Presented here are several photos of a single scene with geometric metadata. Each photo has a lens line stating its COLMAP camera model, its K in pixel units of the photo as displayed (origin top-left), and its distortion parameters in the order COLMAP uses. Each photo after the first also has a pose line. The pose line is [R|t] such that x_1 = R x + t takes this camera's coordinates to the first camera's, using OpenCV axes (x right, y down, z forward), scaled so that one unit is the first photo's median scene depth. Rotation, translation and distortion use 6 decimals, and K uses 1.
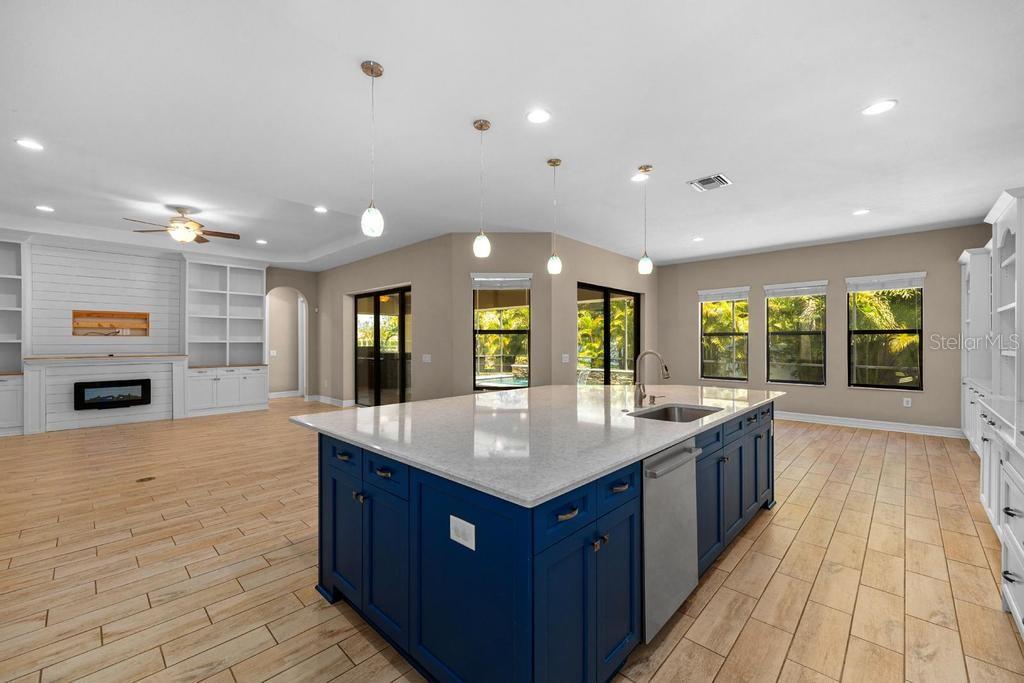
lens RADIAL K [[411.6, 0, 510.8], [0, 411.6, 344.8], [0, 0, 1]] dist [-0.003600, -0.001063]
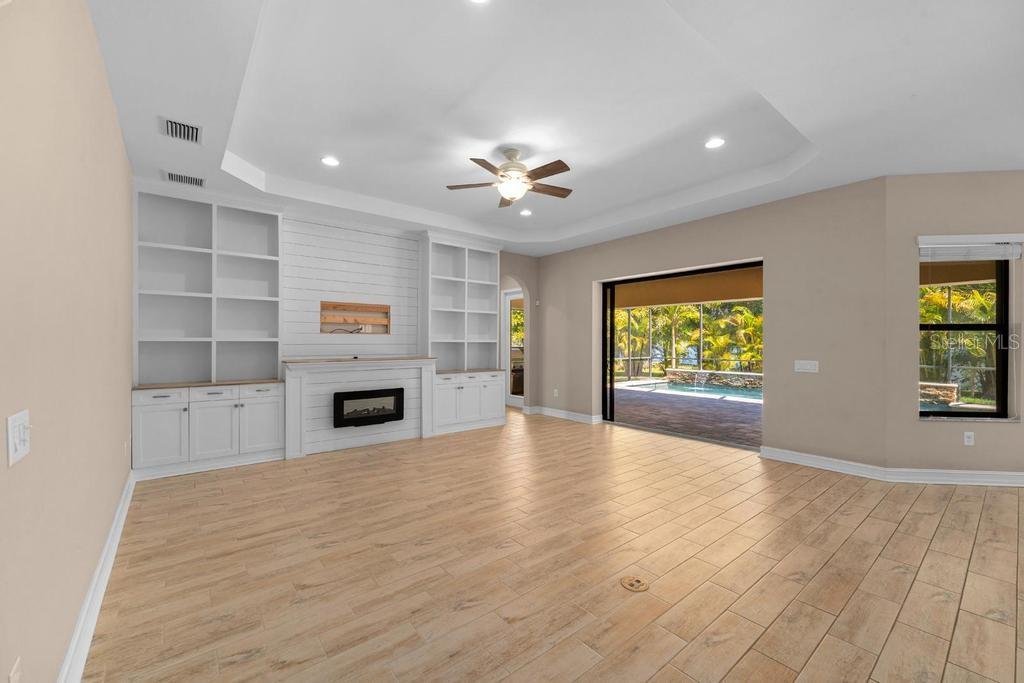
lens RADIAL K [[411.6, 0, 514.1], [0, 411.6, 344.5], [0, 0, 1]] dist [-0.003600, -0.001063]
pose [[0.990872, 0.002294, -0.134783, -0.558292], [-0.002719, 0.999992, -0.002974, 0.001303], [0.134775, 0.003313, 0.990871, 0.238835]]
